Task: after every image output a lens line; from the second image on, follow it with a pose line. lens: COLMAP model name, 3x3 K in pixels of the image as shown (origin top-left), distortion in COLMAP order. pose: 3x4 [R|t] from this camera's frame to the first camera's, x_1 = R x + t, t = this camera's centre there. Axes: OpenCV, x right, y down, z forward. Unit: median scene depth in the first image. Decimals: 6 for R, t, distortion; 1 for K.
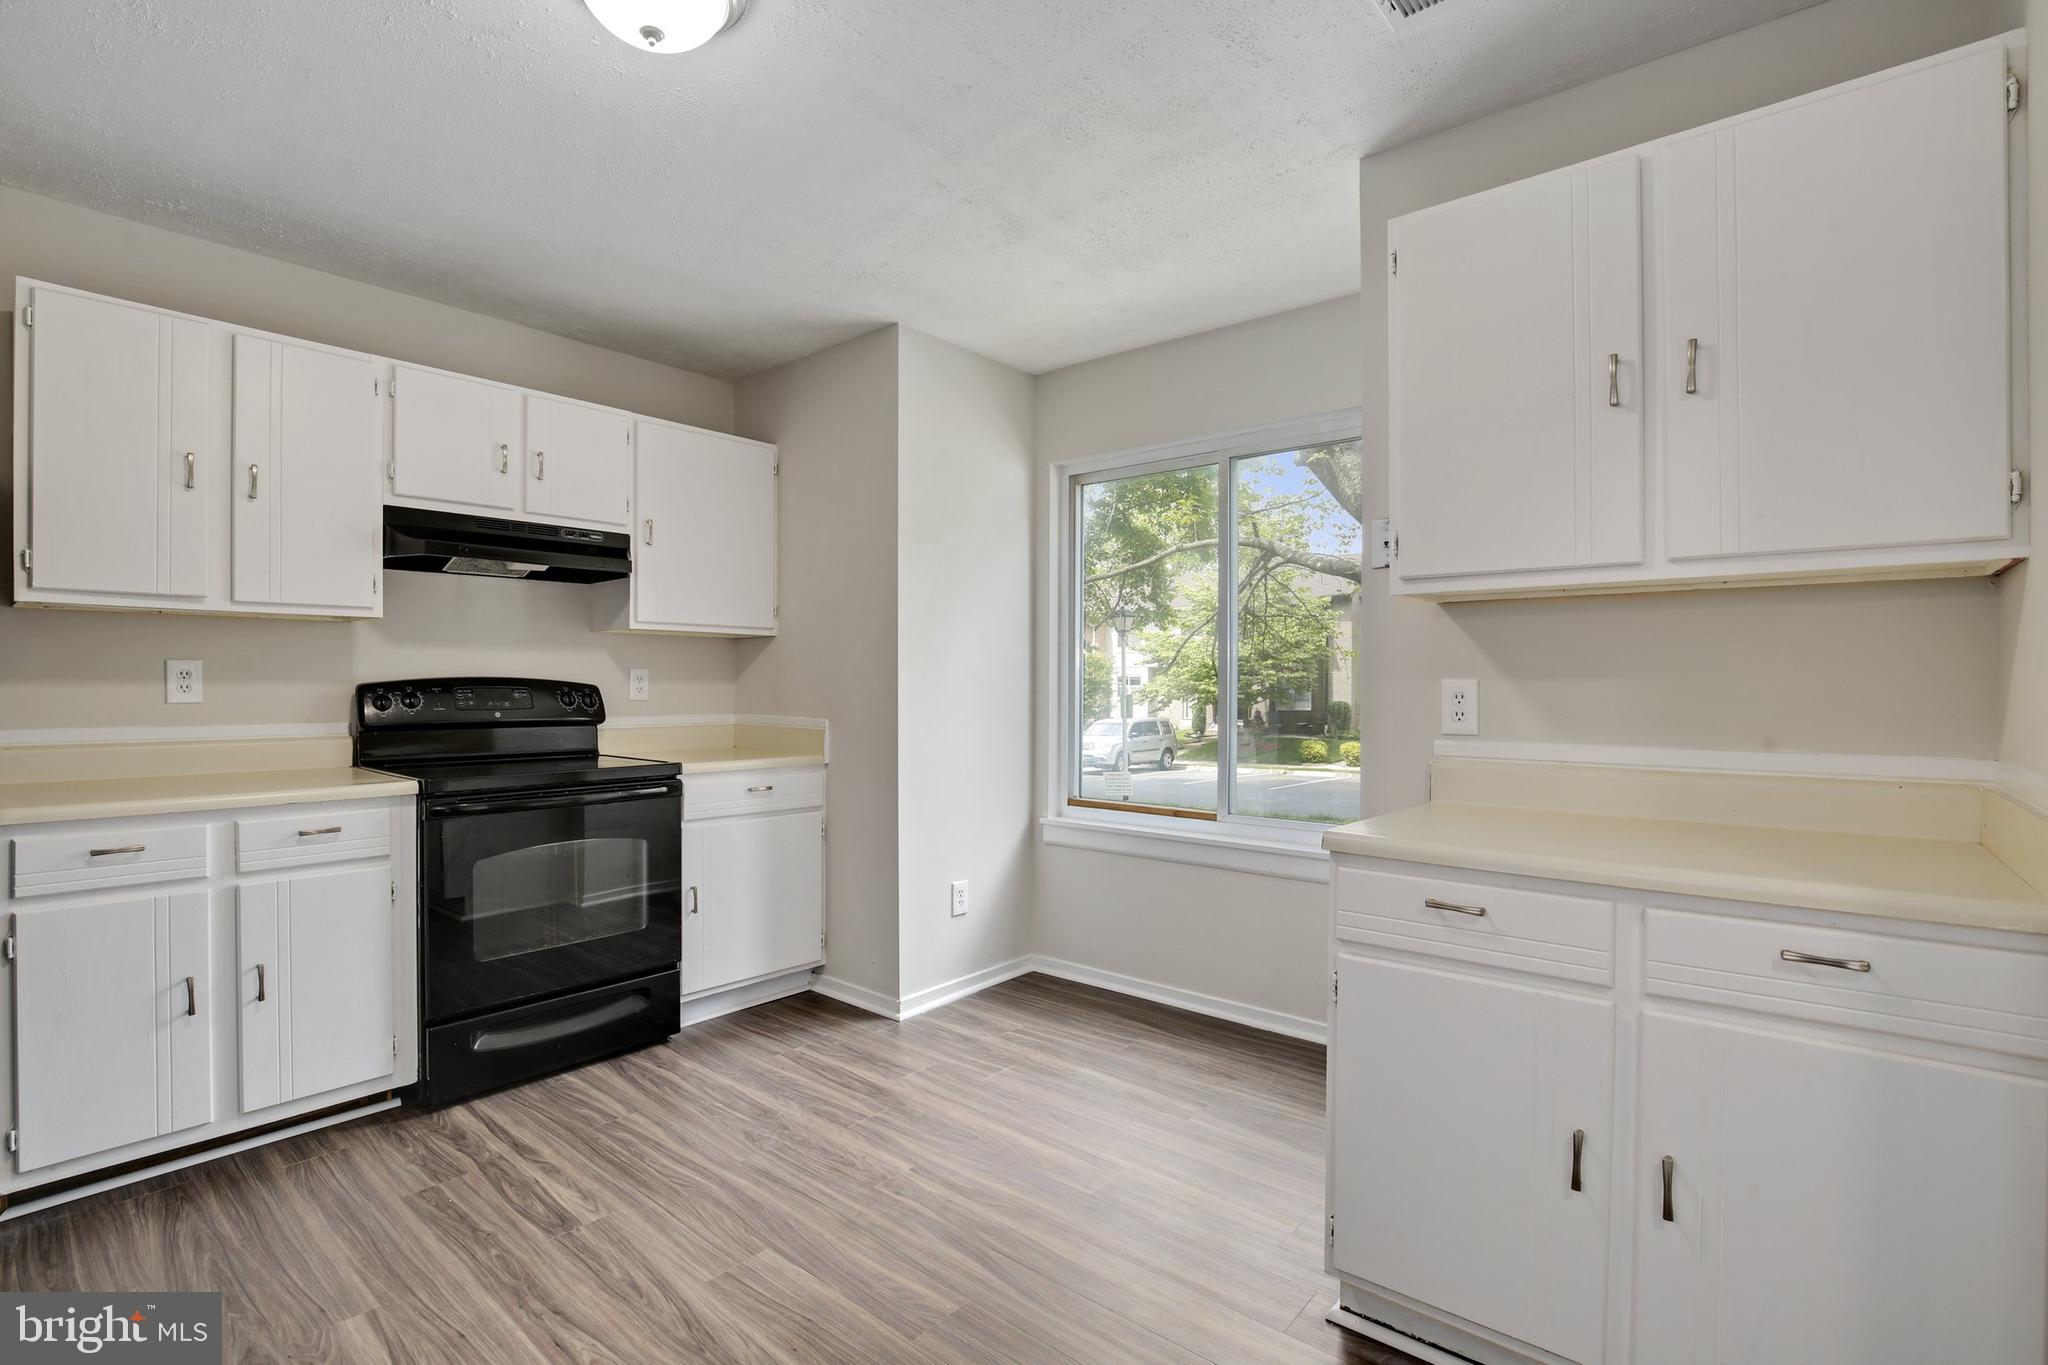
lens RADIAL K [[937.0, 0, 1022.5], [0, 937.0, 685.5], [0, 0, 1]] dist [-0.026908, 0.005315]
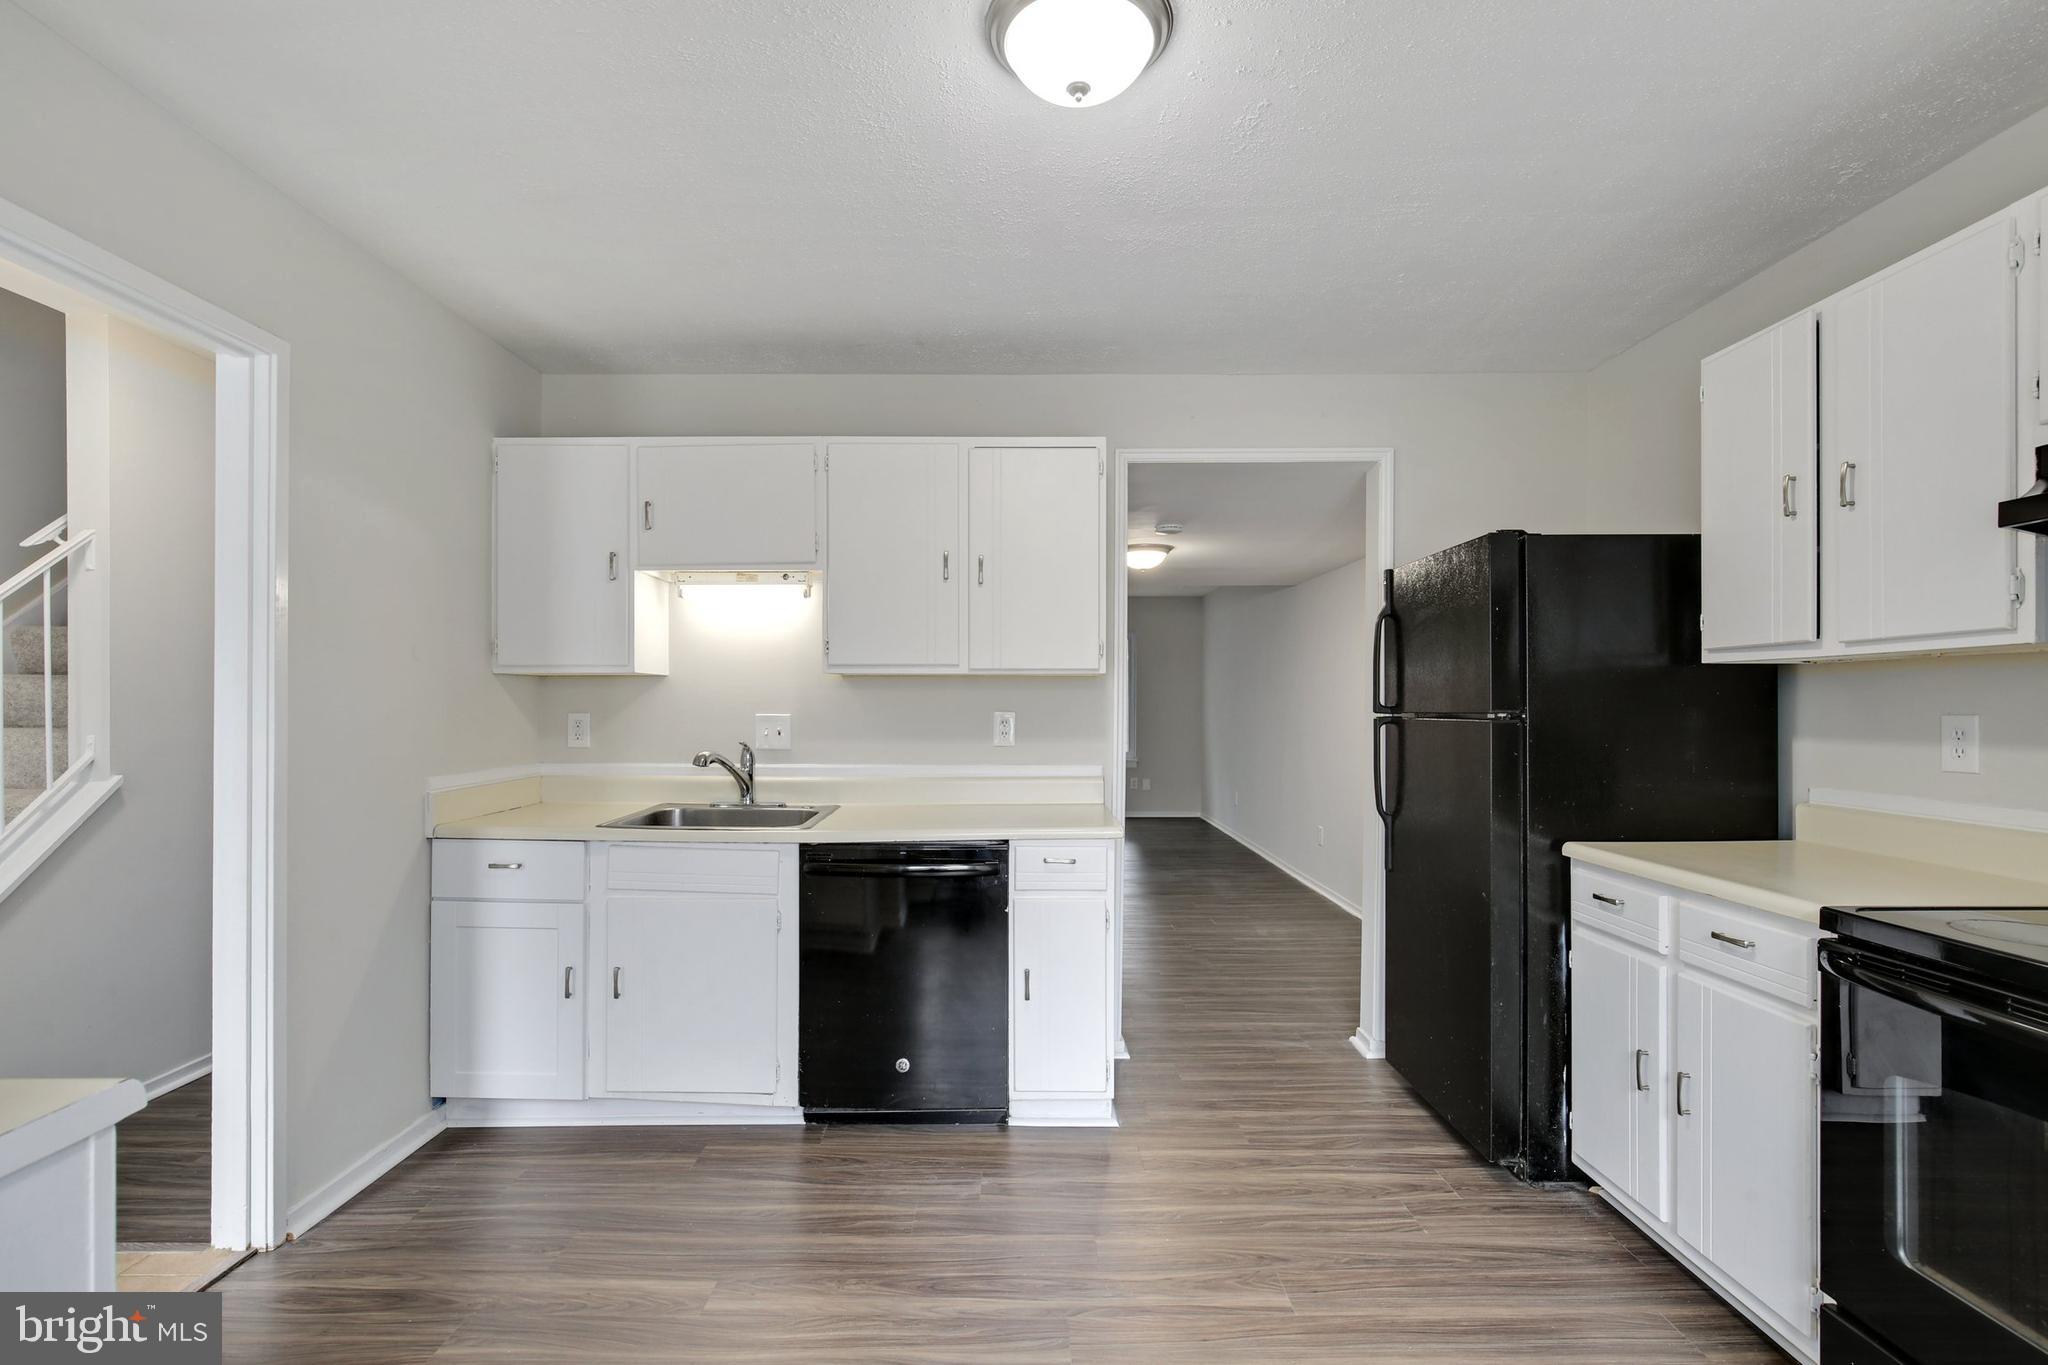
lens RADIAL K [[937.0, 0, 1012.4], [0, 937.0, 699.1], [0, 0, 1]] dist [-0.026908, 0.005315]
pose [[-0.764105, -0.007479, -0.645048, 0.169212], [-0.008282, 0.999964, -0.001783, -0.031197], [0.645038, 0.003980, -0.764140, 1.019984]]
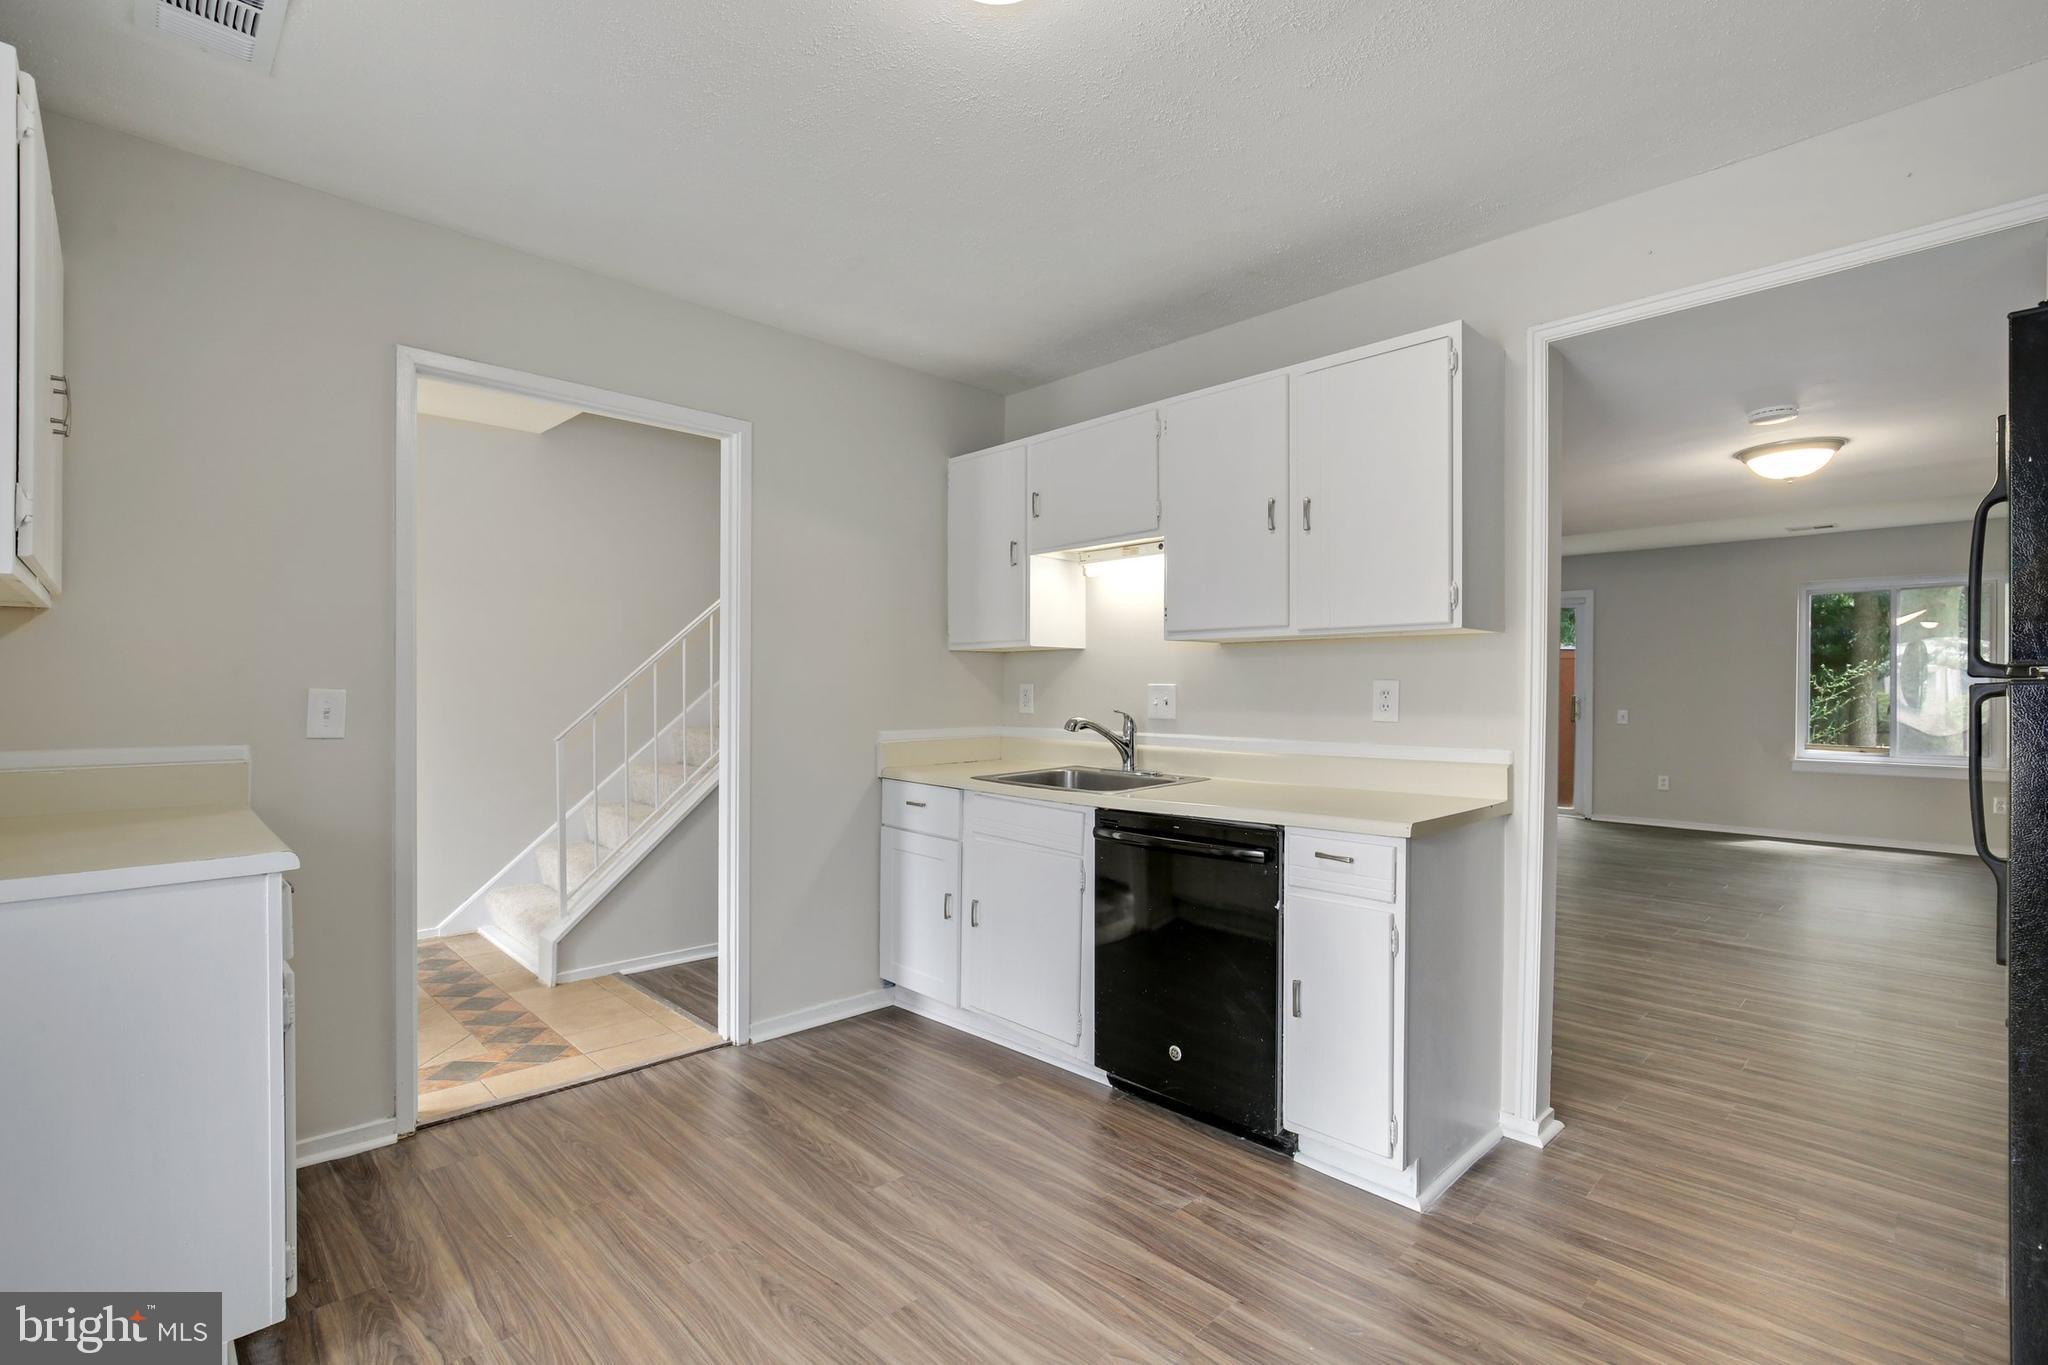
lens RADIAL K [[937.0, 0, 1016.4], [0, 937.0, 687.3], [0, 0, 1]] dist [-0.026908, 0.005315]
pose [[-0.994057, -0.005691, 0.108714, -0.315762], [-0.005140, 0.999972, 0.005348, -0.012748], [-0.108741, 0.004757, -0.994059, 1.128540]]
